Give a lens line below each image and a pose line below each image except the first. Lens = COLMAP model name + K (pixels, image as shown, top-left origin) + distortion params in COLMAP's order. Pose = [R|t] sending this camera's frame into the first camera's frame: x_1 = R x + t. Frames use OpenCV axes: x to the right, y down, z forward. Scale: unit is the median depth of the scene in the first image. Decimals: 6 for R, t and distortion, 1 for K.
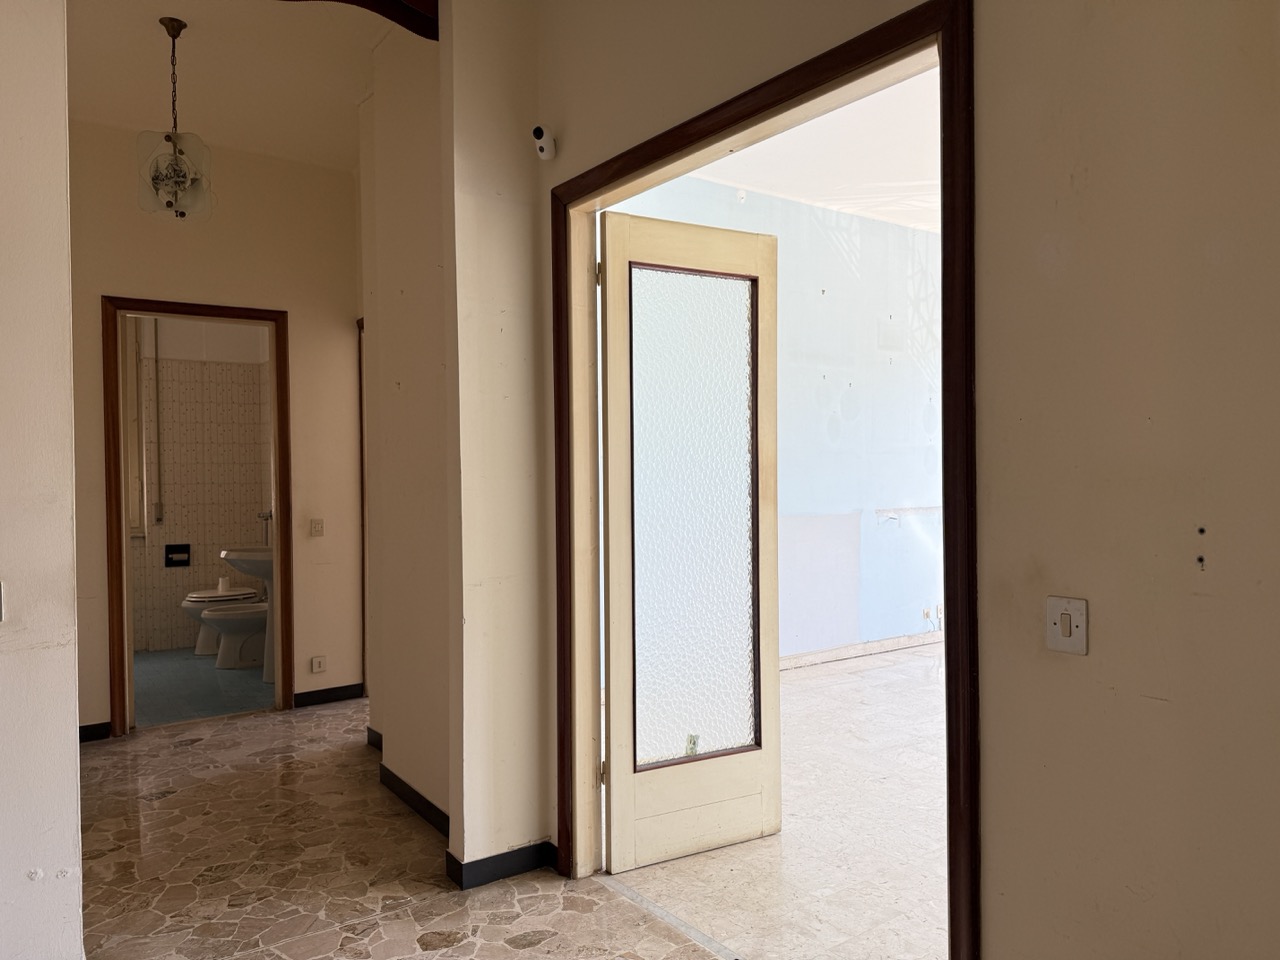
lens RADIAL K [[909.3, 0, 627.9], [0, 909.3, 479.0], [0, 0, 1]] dist [0.048800, -0.060050]
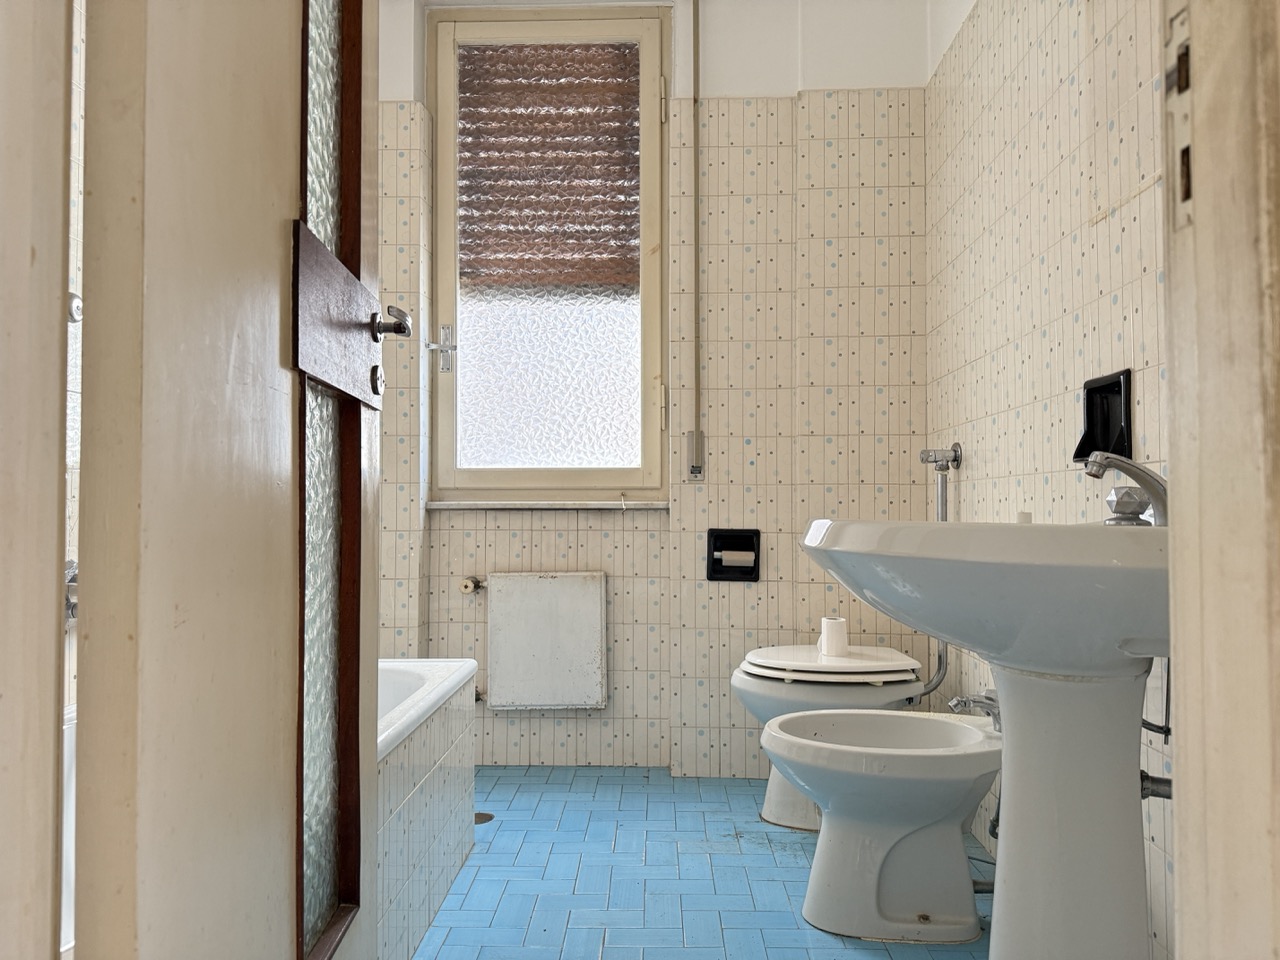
lens RADIAL K [[909.3, 0, 635.2], [0, 909.3, 484.6], [0, 0, 1]] dist [0.048800, -0.060050]
pose [[0.810025, 0.003051, -0.586388, -0.280930], [-0.019341, 0.999581, -0.021516, 0.061160], [0.586077, 0.028770, 0.809745, 0.632759]]
